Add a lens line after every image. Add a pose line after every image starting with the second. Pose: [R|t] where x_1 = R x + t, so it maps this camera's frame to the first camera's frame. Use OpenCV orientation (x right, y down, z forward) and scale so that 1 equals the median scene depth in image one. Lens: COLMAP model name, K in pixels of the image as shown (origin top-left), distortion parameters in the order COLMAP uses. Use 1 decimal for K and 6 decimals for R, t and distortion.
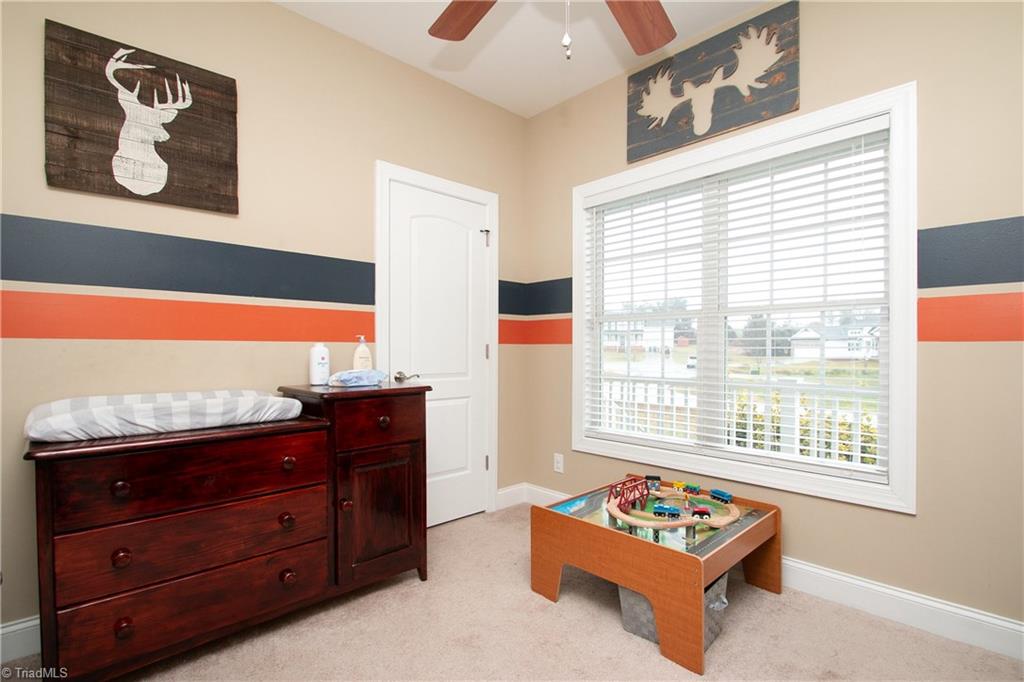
lens RADIAL K [[511.5, 0, 510.6], [0, 511.5, 346.0], [0, 0, 1]] dist [-0.002168, -0.003151]
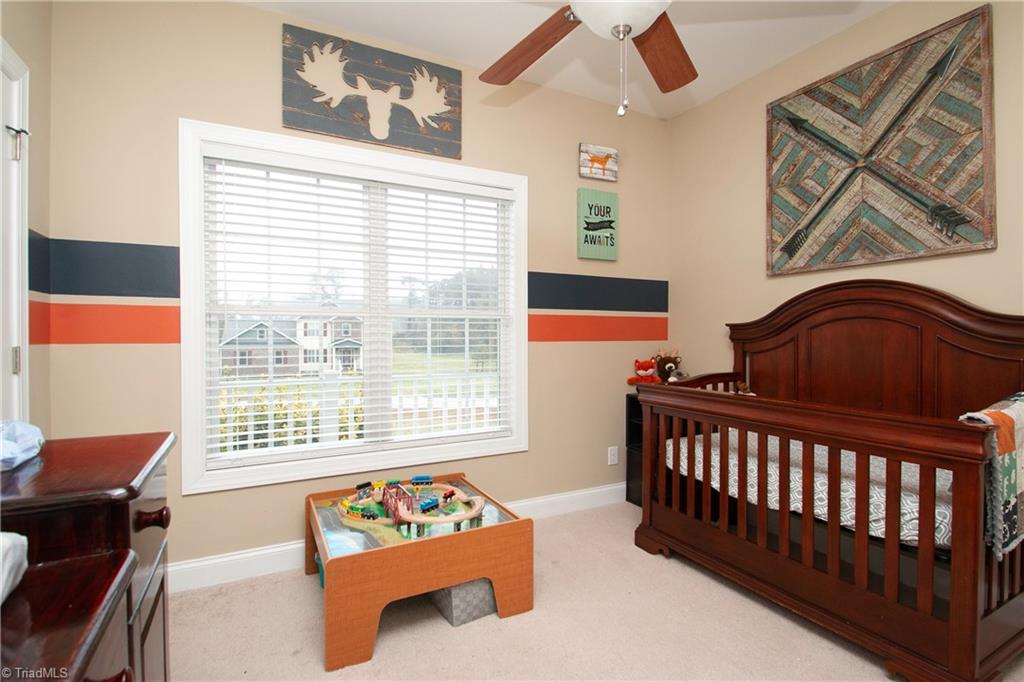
lens RADIAL K [[478.3, 0, 511.0], [0, 478.3, 347.0], [0, 0, 1]] dist [0.004404, -0.011770]
pose [[0.250722, -0.009119, 0.968016, -0.606452], [0.003078, 0.999958, 0.008623, -0.004500], [-0.968054, 0.000818, 0.250739, 0.619847]]
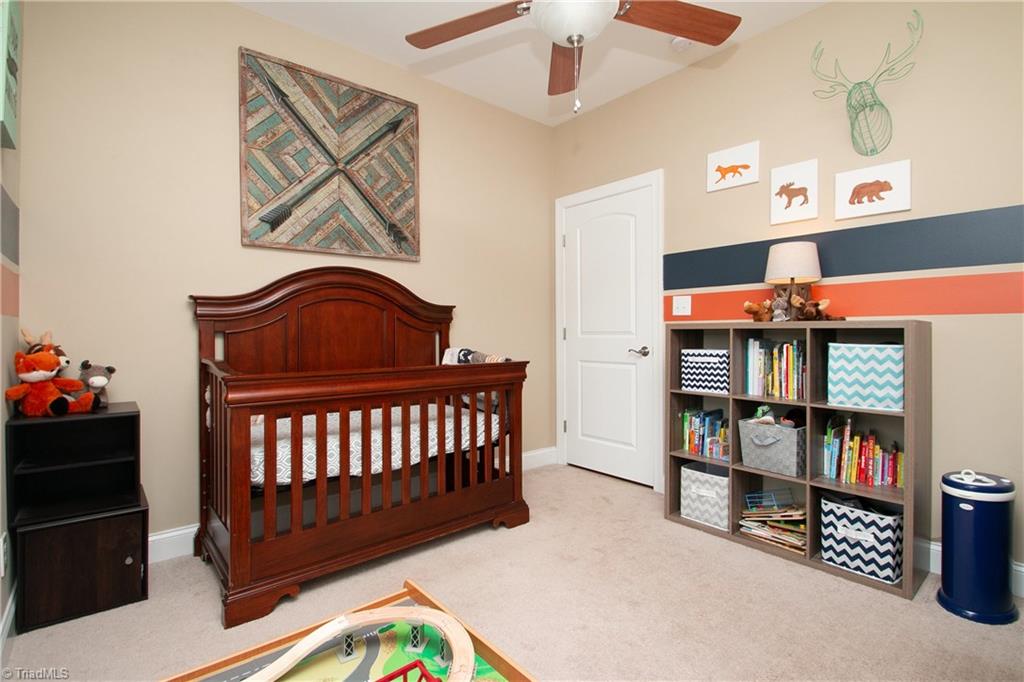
lens RADIAL K [[478.3, 0, 519.2], [0, 478.3, 331.8], [0, 0, 1]] dist [0.004404, -0.011770]
pose [[-0.997011, -0.001815, 0.077237, -0.228479], [-0.001905, 0.999998, -0.001093, 0.012435], [-0.077235, -0.001237, -0.997012, 1.019559]]
